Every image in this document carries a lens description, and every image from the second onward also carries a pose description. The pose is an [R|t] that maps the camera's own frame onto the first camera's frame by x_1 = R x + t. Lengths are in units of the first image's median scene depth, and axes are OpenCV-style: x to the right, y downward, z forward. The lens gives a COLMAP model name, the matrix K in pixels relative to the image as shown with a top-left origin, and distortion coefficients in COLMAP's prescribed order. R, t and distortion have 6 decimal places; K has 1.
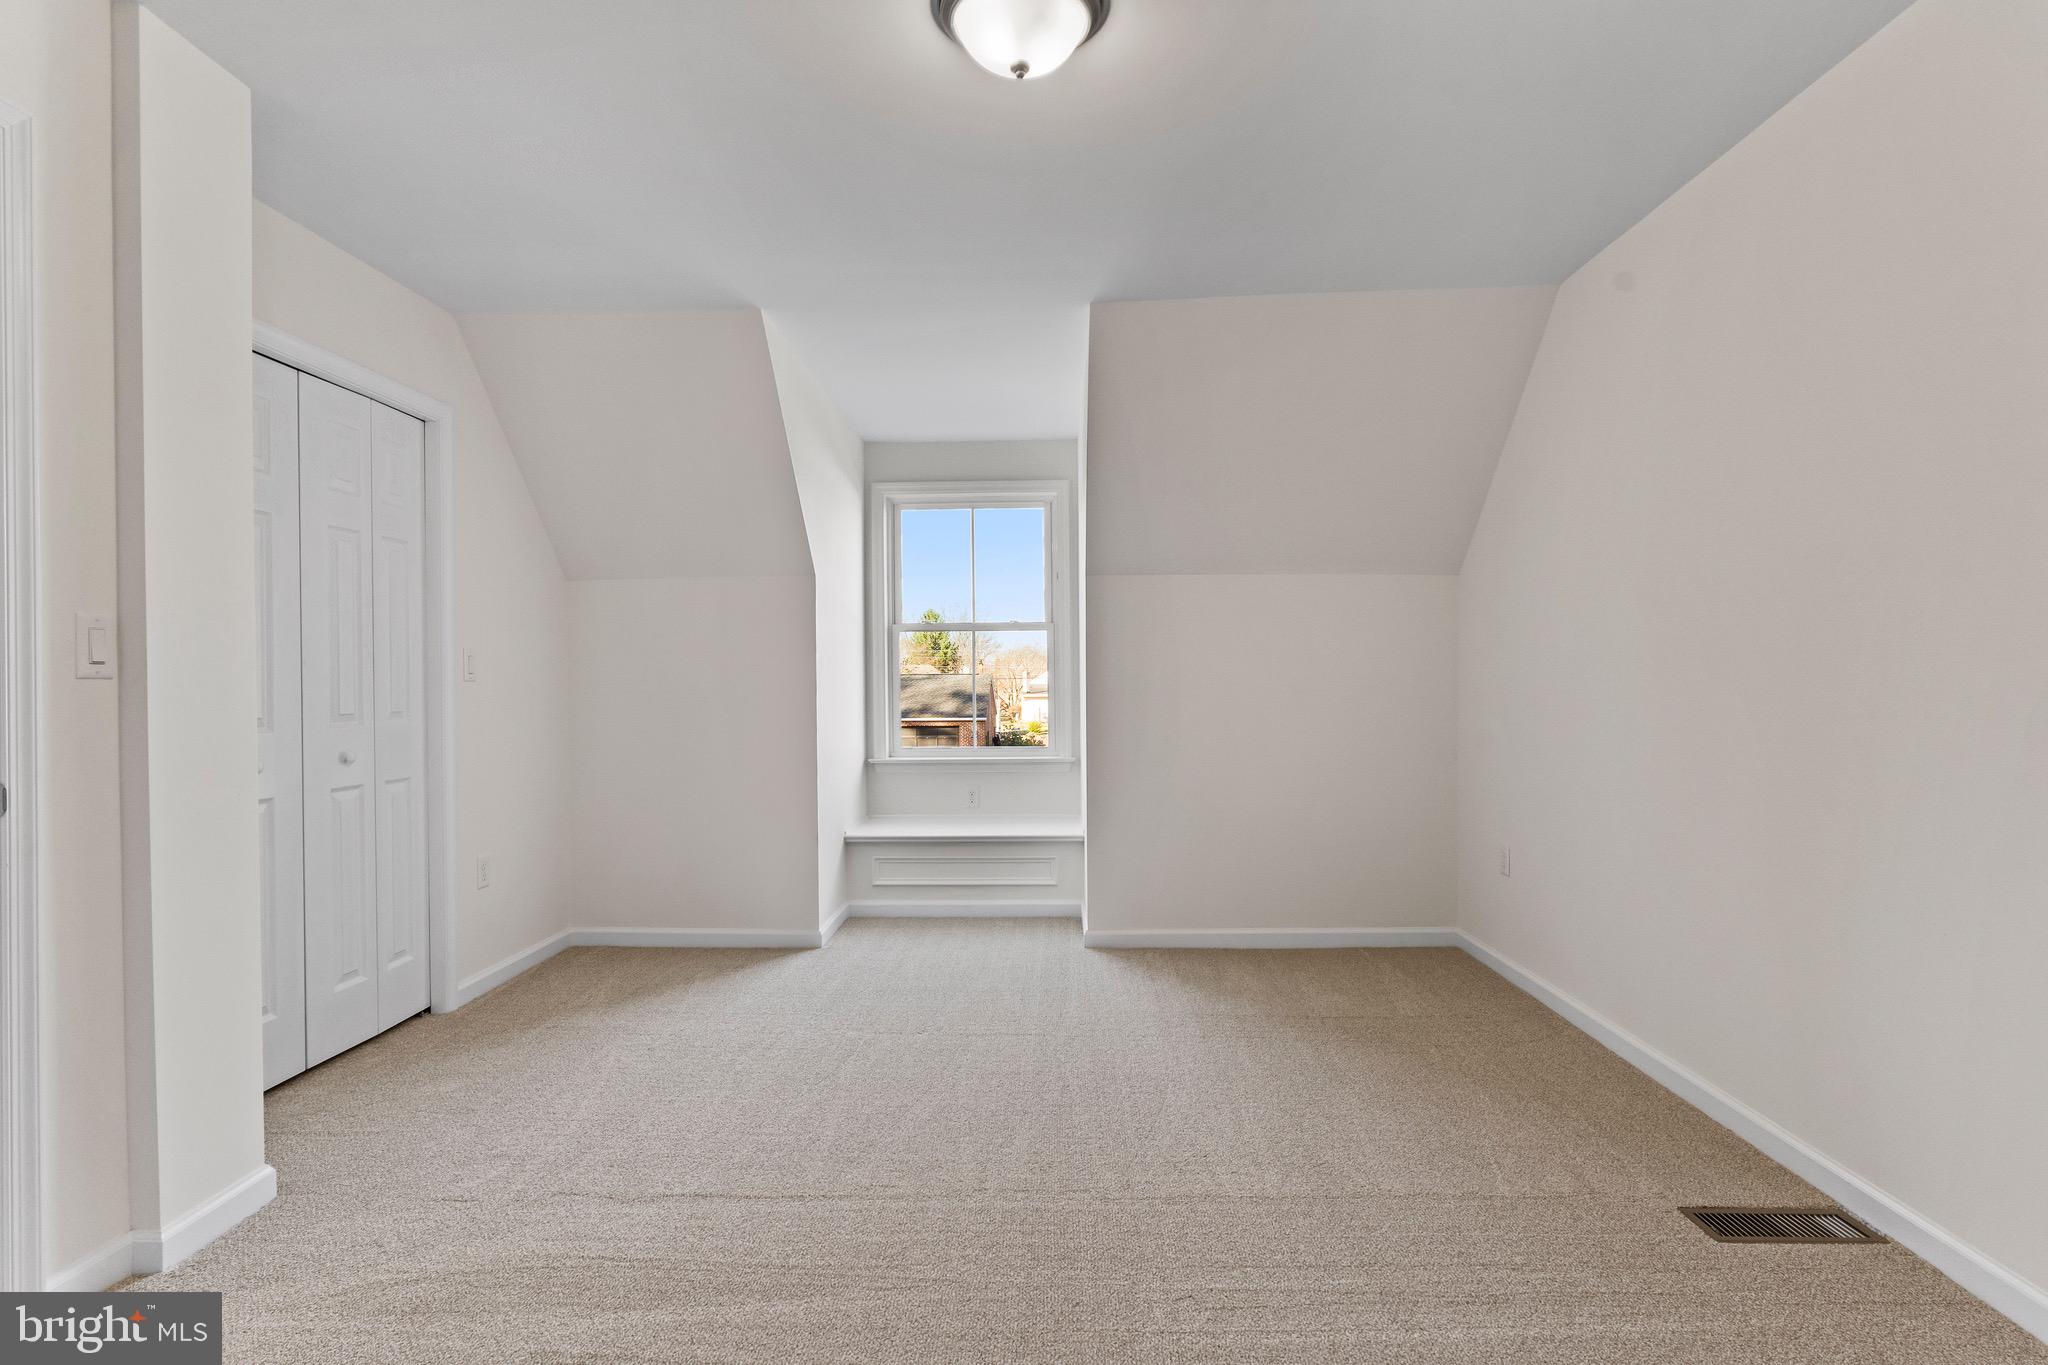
lens RADIAL K [[1050.3, 0, 1024.6], [0, 1050.3, 689.1], [0, 0, 1]] dist [-0.000681, -0.001711]
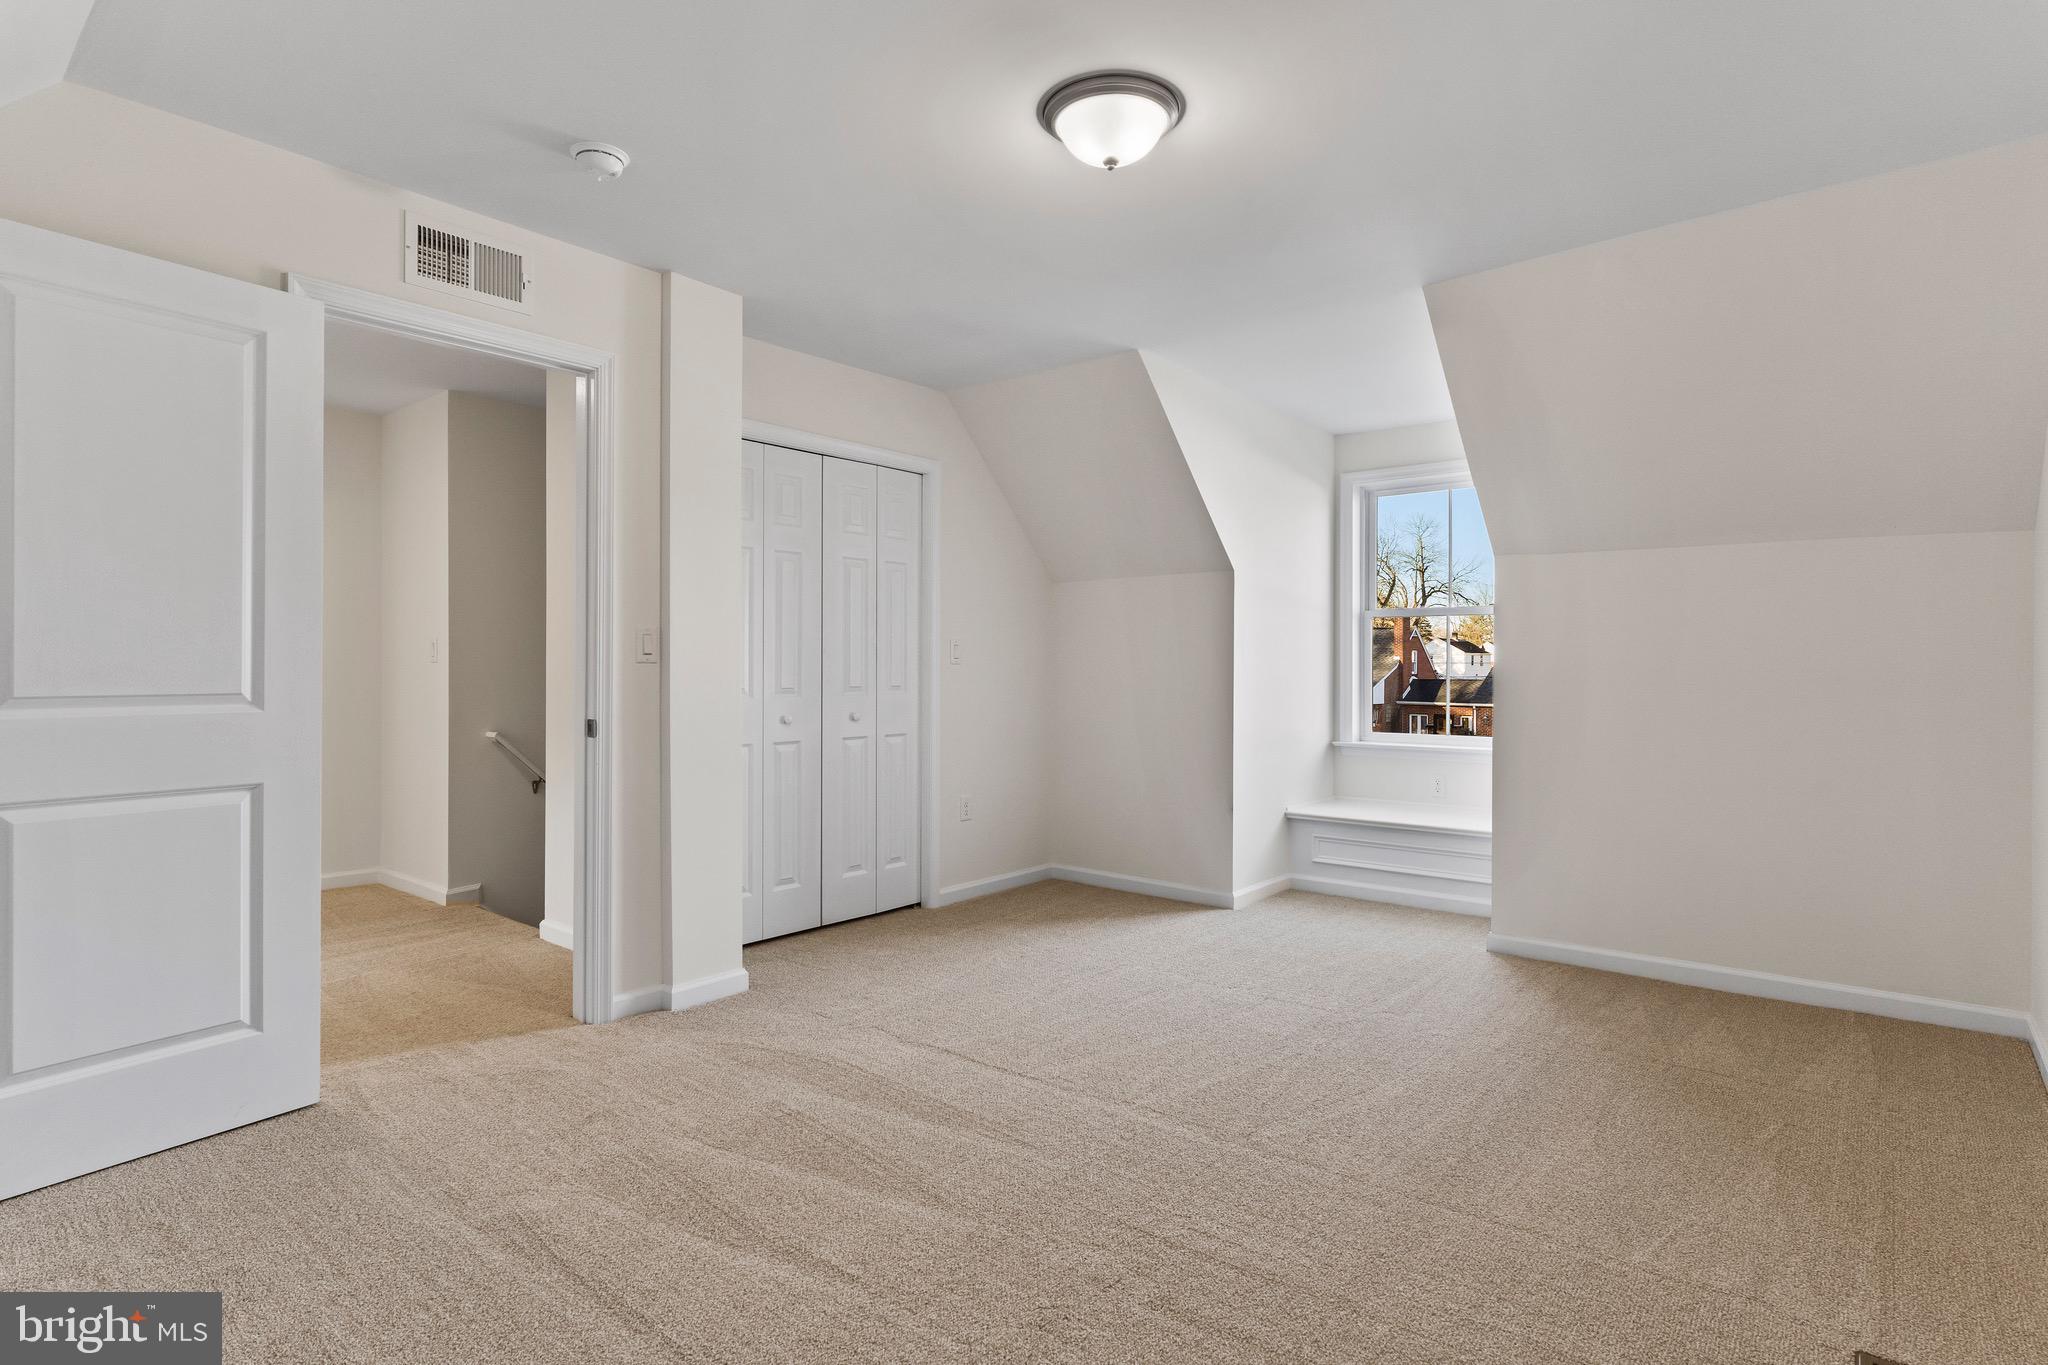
lens RADIAL K [[1050.3, 0, 1025.8], [0, 1050.3, 665.6], [0, 0, 1]] dist [-0.000681, -0.001711]
pose [[0.793456, 0.009418, -0.608555, 0.380896], [-0.011698, 0.999932, 0.000222, -0.007484], [0.608516, 0.006943, 0.793512, -0.004838]]
